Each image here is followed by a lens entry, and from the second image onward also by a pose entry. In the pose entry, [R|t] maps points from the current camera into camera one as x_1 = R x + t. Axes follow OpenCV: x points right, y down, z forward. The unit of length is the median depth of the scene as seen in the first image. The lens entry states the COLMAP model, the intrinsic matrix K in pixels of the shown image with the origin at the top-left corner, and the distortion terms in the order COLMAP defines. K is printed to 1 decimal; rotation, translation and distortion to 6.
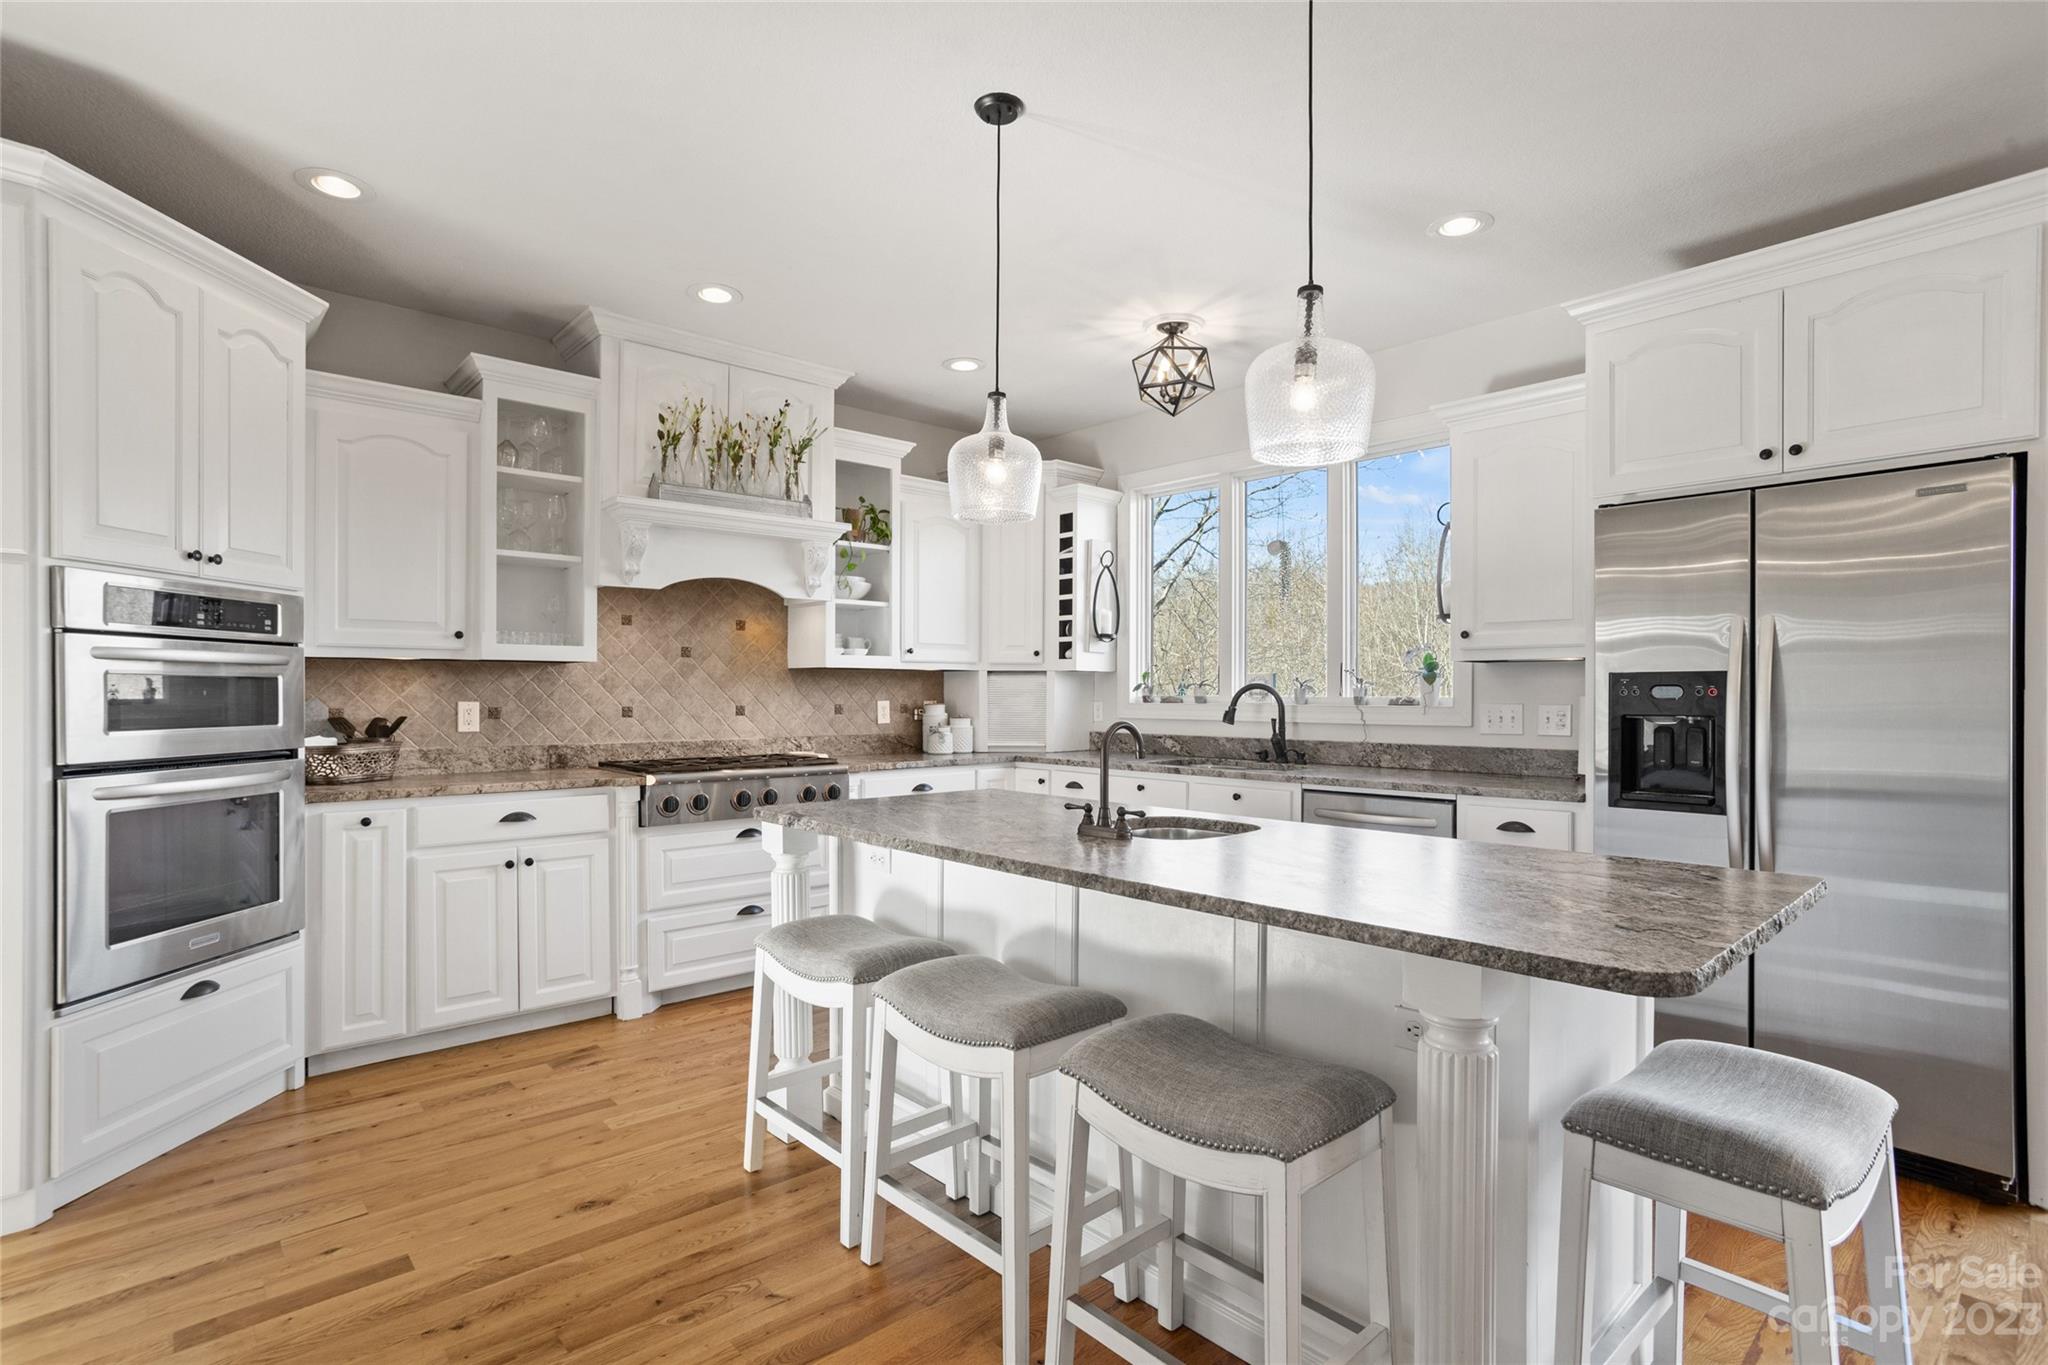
lens RADIAL K [[988.8, 0, 1012.2], [0, 988.8, 700.4], [0, 0, 1]] dist [-0.046162, 0.027919]
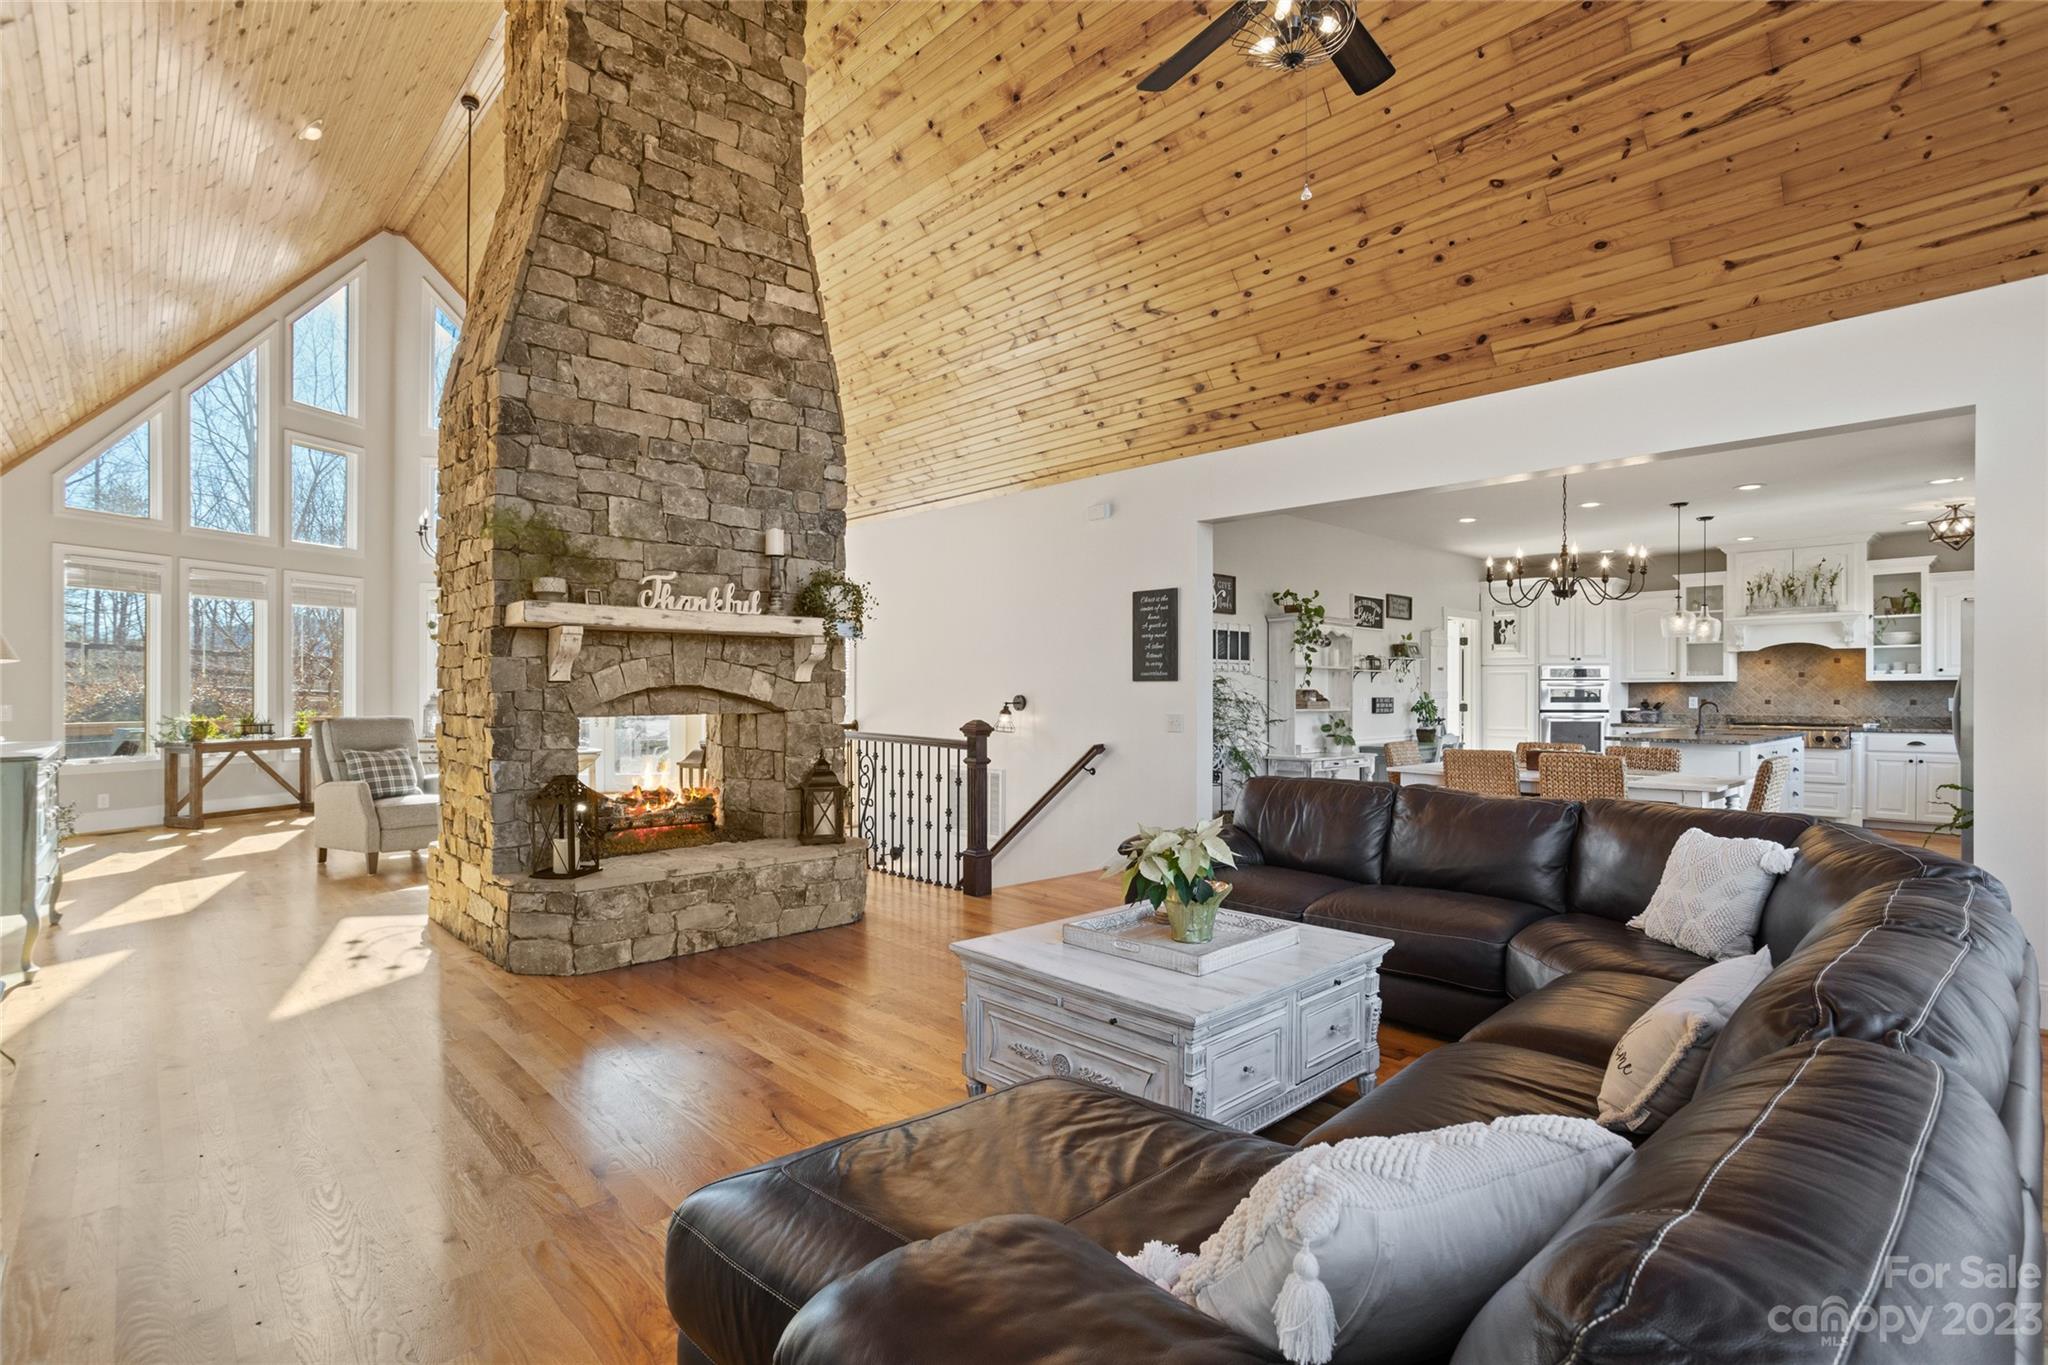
lens RADIAL K [[988.8, 0, 1012.2], [0, 988.8, 700.4], [0, 0, 1]] dist [-0.046162, 0.027919]
pose [[0.015438, 0.006030, -0.999863, 1.959189], [-0.006268, 0.999963, 0.005934, 0.006446], [0.999861, 0.006175, 0.015475, -0.851467]]
